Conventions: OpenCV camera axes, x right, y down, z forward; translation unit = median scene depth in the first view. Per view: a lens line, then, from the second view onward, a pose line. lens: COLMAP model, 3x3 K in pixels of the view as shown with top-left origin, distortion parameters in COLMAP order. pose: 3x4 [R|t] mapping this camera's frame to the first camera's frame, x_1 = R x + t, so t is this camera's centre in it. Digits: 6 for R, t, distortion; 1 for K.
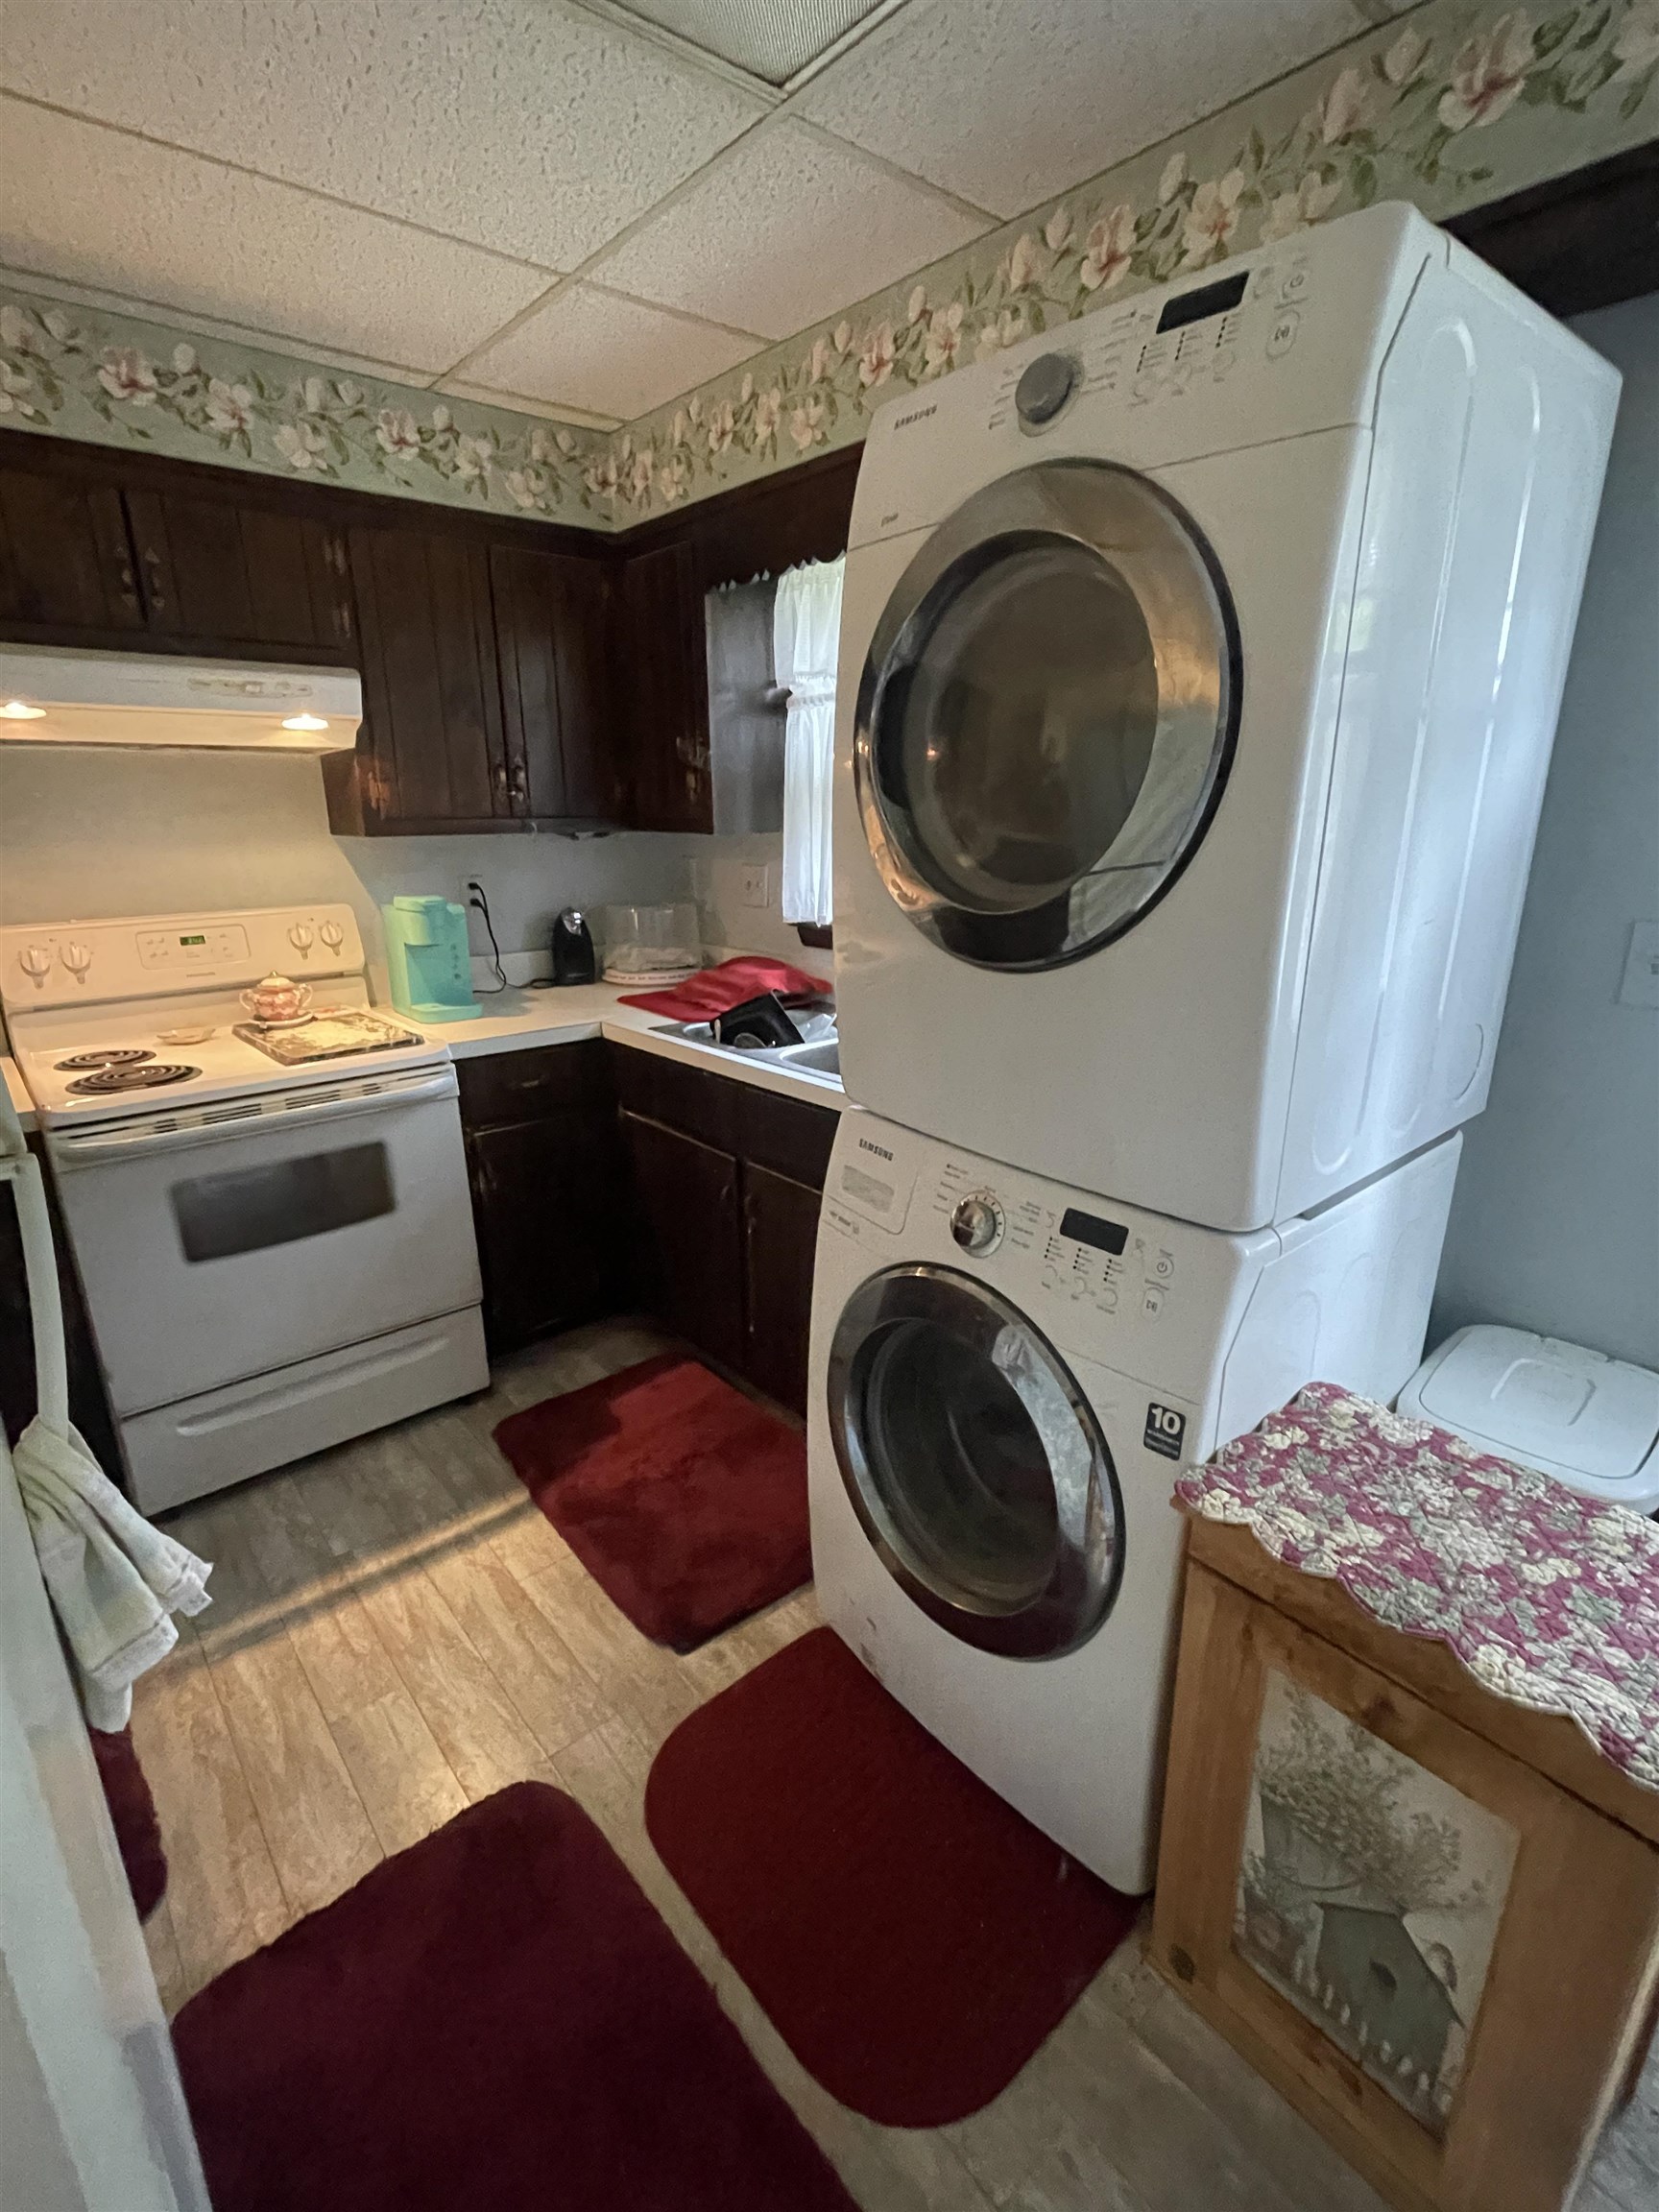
lens RADIAL K [[1023.5, 0, 827.2], [0, 1023.5, 1108.9], [0, 0, 1]] dist [-0.008356, 0.004832]
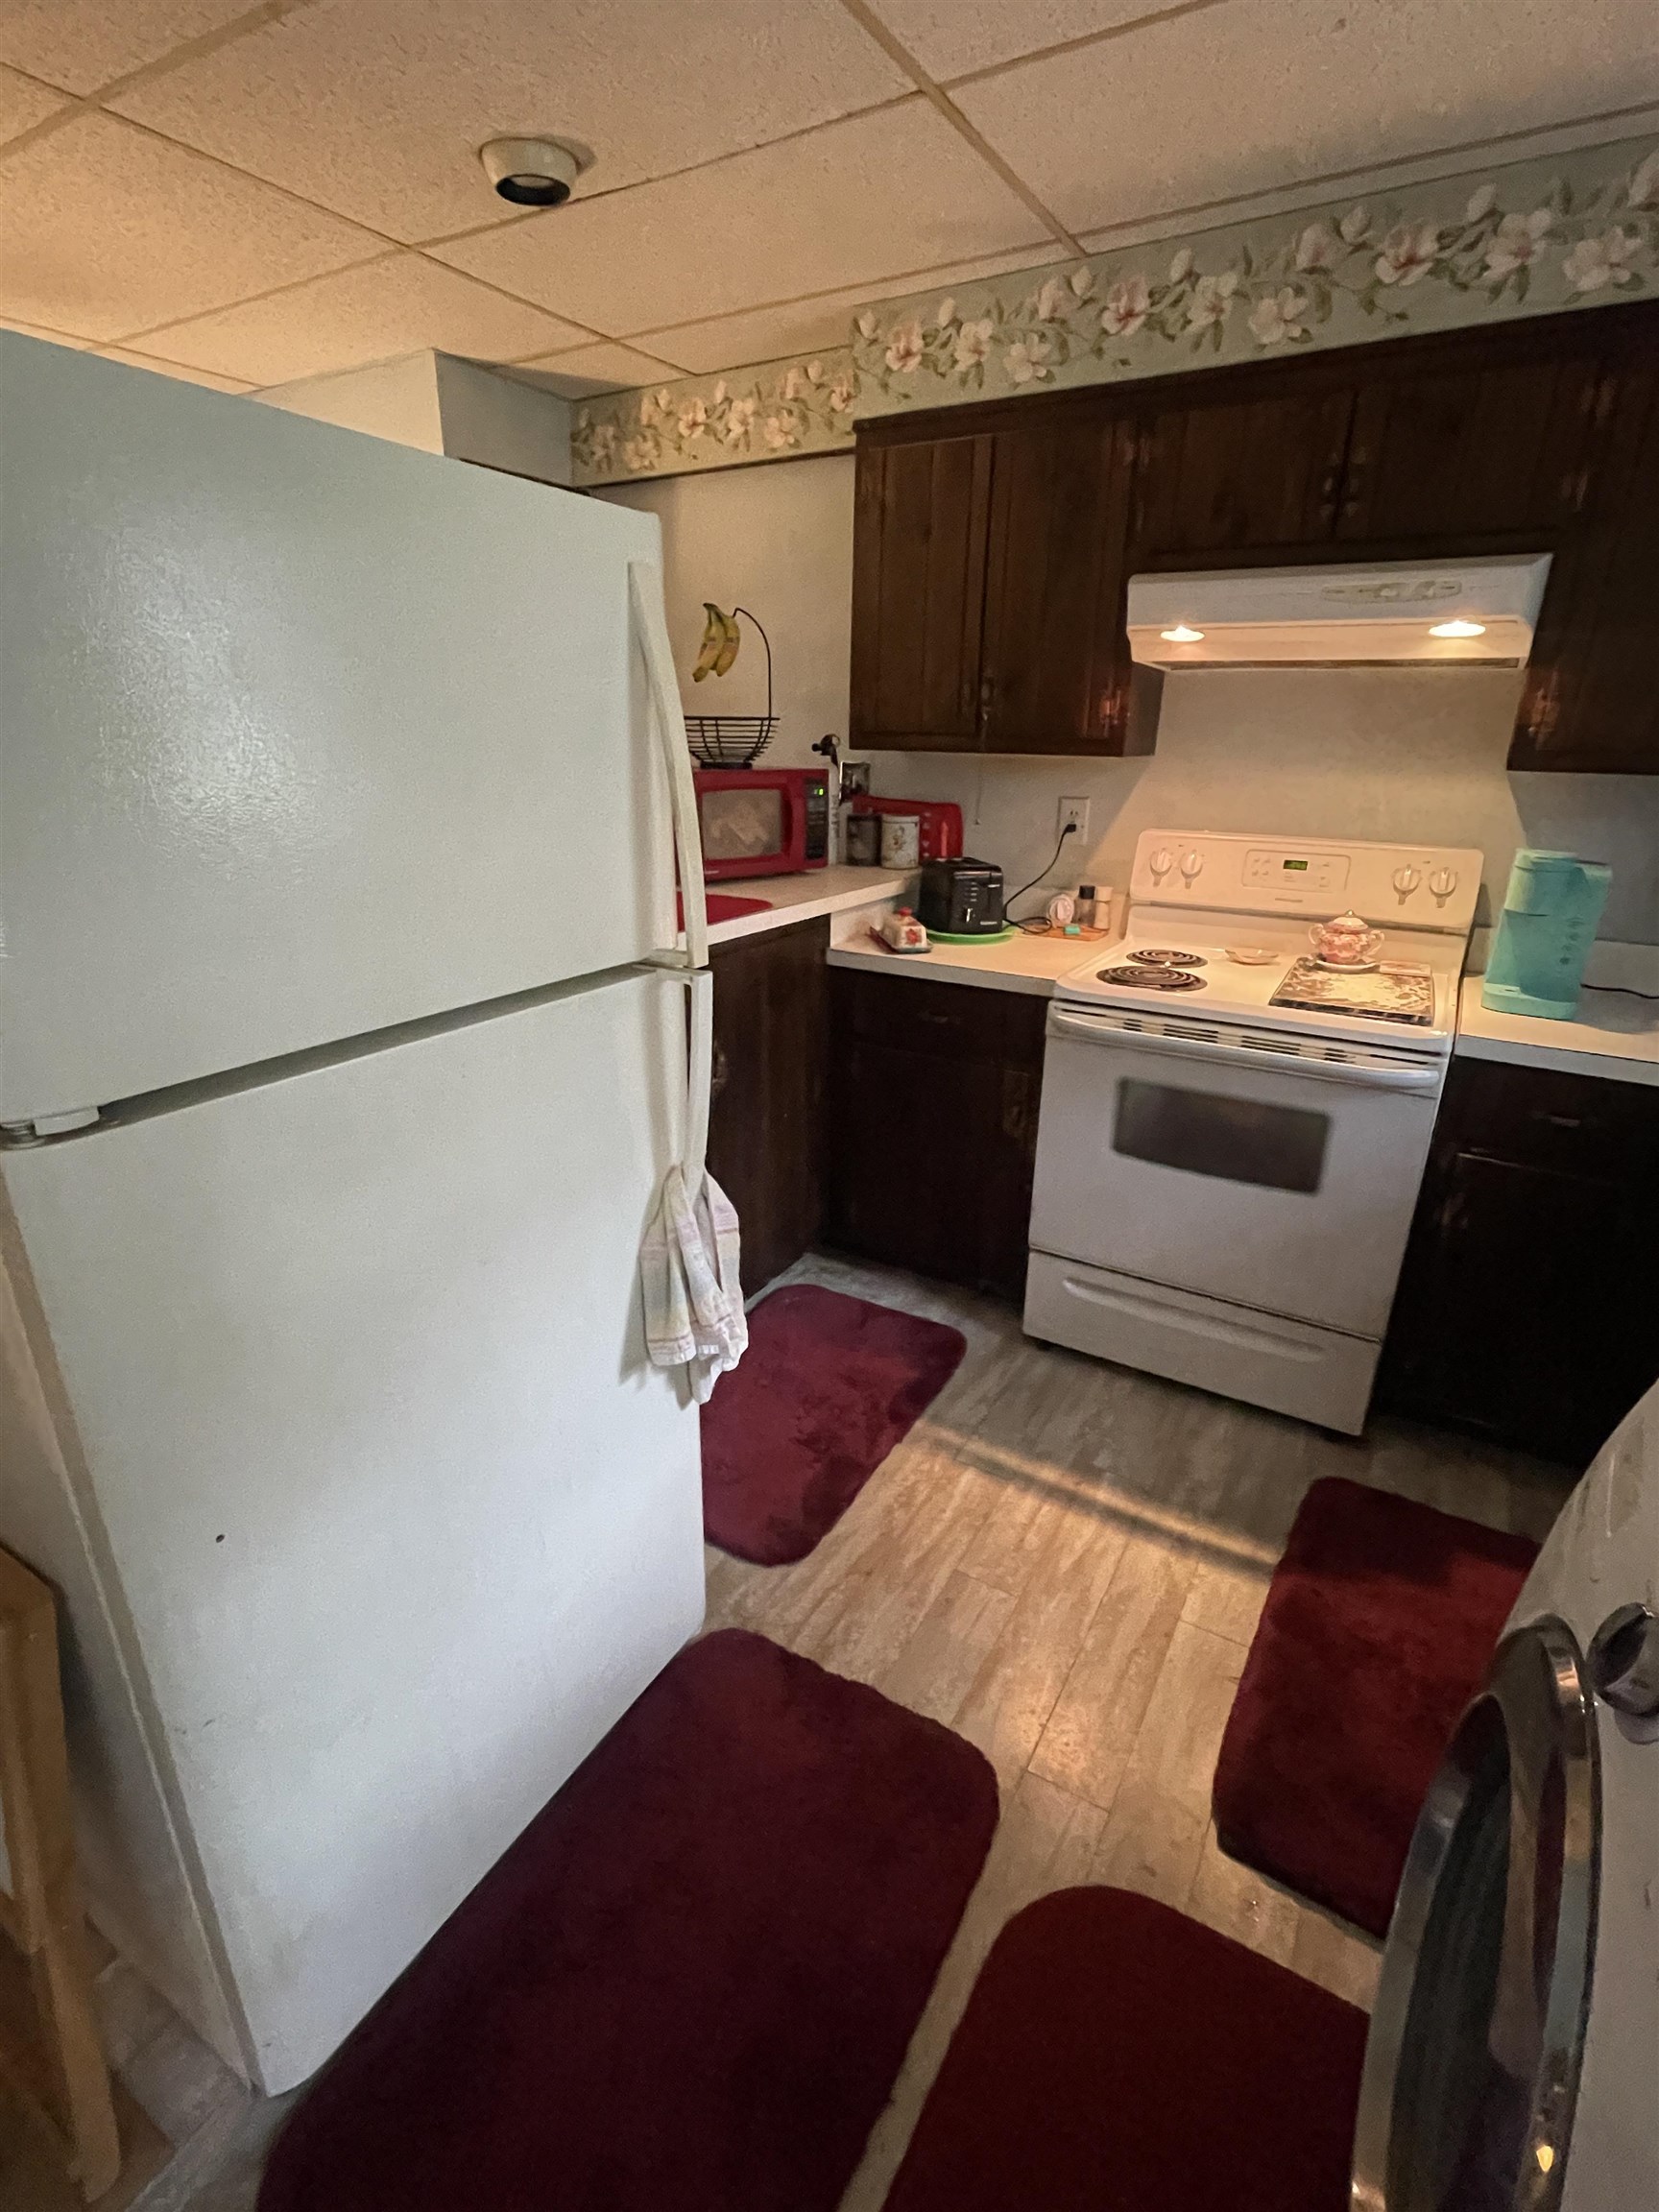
lens RADIAL K [[1023.5, 0, 835.9], [0, 1023.5, 1102.2], [0, 0, 1]] dist [-0.008356, 0.004832]
pose [[0.311186, 0.338905, -0.887866, 0.219076], [-0.290954, 0.923366, 0.250480, -0.079029], [0.904715, 0.180382, 0.385944, 0.284605]]
